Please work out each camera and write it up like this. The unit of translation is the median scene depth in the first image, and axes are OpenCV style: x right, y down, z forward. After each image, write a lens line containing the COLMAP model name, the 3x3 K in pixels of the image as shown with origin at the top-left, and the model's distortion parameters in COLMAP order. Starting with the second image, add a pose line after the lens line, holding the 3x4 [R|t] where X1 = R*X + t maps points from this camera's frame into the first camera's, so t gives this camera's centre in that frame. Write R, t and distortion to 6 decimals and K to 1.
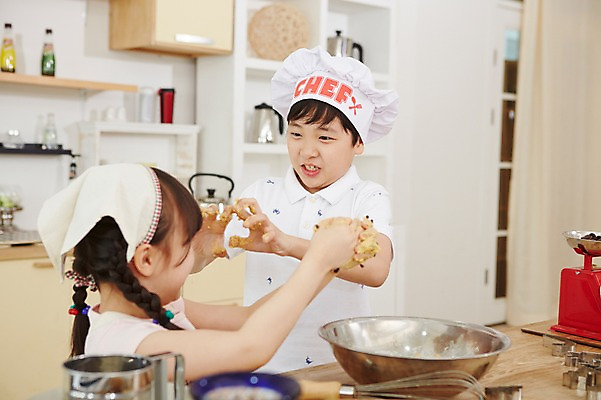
lens RADIAL K [[888.9, 0, 300.5], [0, 888.9, 200.0], [0, 0, 1]] dist [0.045406, 0.047305]
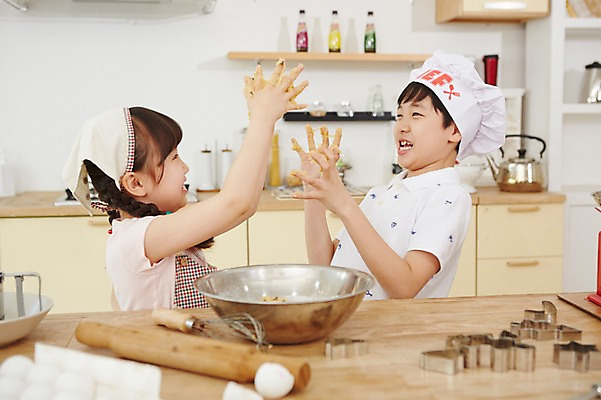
lens RADIAL K [[810.0, 0, 300.5], [0, 810.0, 200.0], [0, 0, 1]] dist [0.019000, 0.034395]
pose [[0.823331, 0.025854, -0.566972, 0.224384], [-0.002068, 0.999092, 0.042557, 0.006449], [0.567557, -0.033866, 0.822637, 0.076891]]
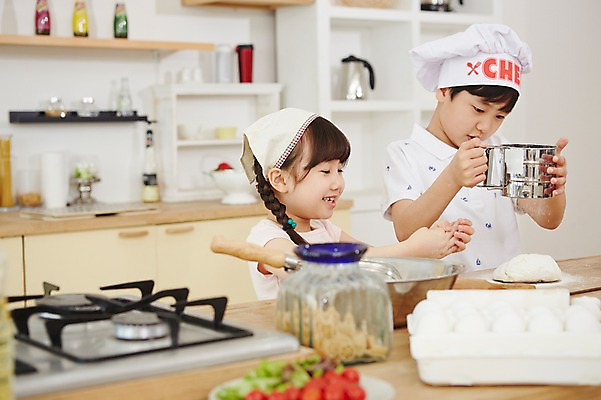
lens RADIAL K [[1143.4, 0, 300.7], [0, 1143.4, 228.6], [0, 0, 1]] dist [-0.004804, 0.072774]
pose [[0.994805, -0.030014, -0.097270, 0.016452], [0.034522, 0.998391, 0.044989, 0.013127], [0.095764, -0.048113, 0.994241, -0.179120]]
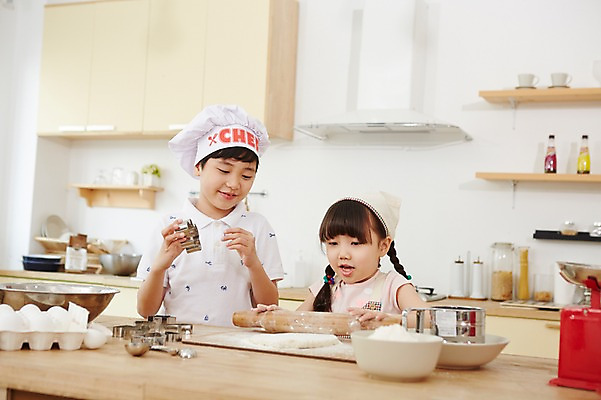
lens RADIAL K [[810.0, 0, 300.5], [0, 810.0, 200.0], [0, 0, 1]] dist [0.019000, 0.034395]
pose [[0.400870, -0.063911, -0.913903, 0.482347], [-0.095881, 0.989159, -0.111230, 0.048521], [0.911104, 0.132214, 0.390397, 0.194228]]
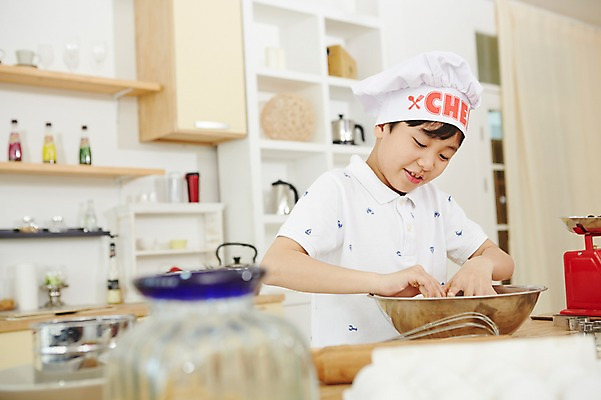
lens RADIAL K [[763.4, 0, 300.5], [0, 763.4, 200.0], [0, 0, 1]] dist [-0.000464, 0.020546]
pose [[0.995923, -0.085996, -0.027240, 0.010278], [0.081798, 0.988237, -0.129215, 0.047121], [0.038032, 0.126460, 0.991242, 0.053661]]
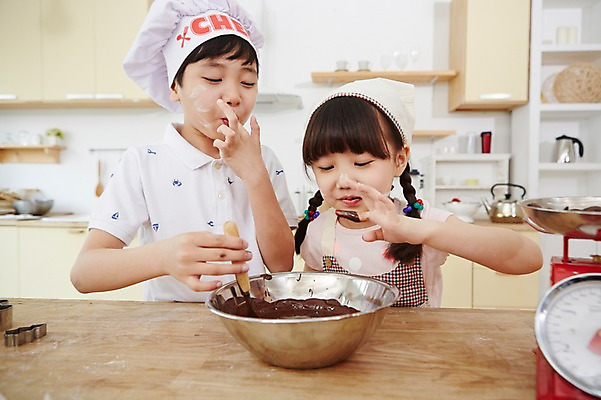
lens RADIAL K [[414.8, 0, 302.5], [0, 414.8, 200.1], [0, 0, 1]] dist [0.004106, 0.001420]
pose [[0.682798, -0.002253, -0.730604, 0.174226], [-0.028156, 0.999171, -0.029395, 0.028326], [0.730064, 0.040642, 0.682169, 0.272940]]
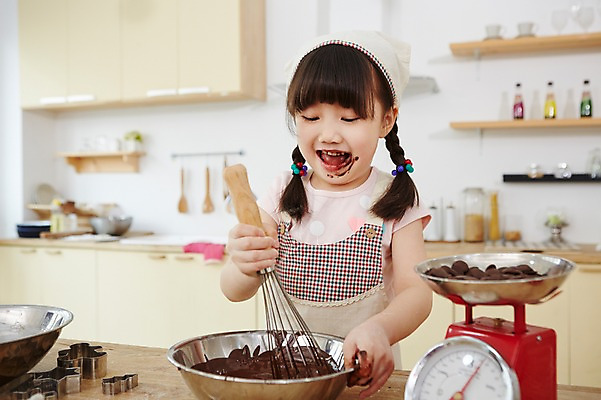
lens RADIAL K [[587.5, 0, 300.5], [0, 587.5, 200.0], [0, 0, 1]] dist [-0.044239, 0.026065]
pose [[0.476599, -0.013224, -0.879021, 0.218054], [-0.032001, 0.998963, -0.032379, 0.011975], [0.878538, 0.043561, 0.475681, 0.257062]]
